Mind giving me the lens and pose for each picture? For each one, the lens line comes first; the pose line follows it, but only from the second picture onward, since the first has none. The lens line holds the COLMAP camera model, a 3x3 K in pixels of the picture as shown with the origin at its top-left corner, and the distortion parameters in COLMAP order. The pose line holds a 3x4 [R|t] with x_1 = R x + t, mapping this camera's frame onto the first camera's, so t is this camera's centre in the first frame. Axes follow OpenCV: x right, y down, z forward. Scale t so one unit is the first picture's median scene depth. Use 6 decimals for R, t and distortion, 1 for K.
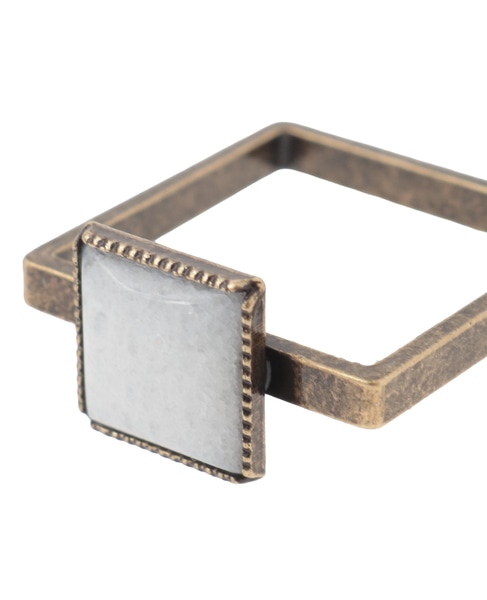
lens RADIAL K [[3398.6, 0, 242.6], [0, 3398.6, 299.9], [0, 0, 1]] dist [0.512380, 0.000000]
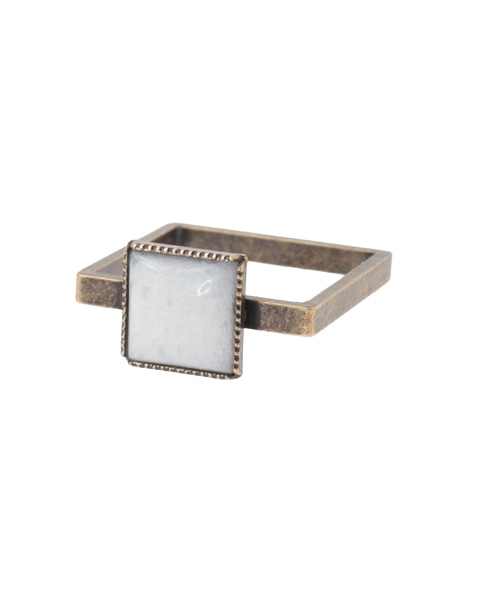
lens RADIAL K [[3398.6, 0, 244.1], [0, 3398.6, 300.0], [0, 0, 1]] dist [0.512380, 0.000000]
pose [[0.958604, -0.033329, 0.282786, -0.495684], [0.088453, 0.978849, -0.184475, 0.342856], [-0.270656, 0.201852, 0.941276, -0.675579]]
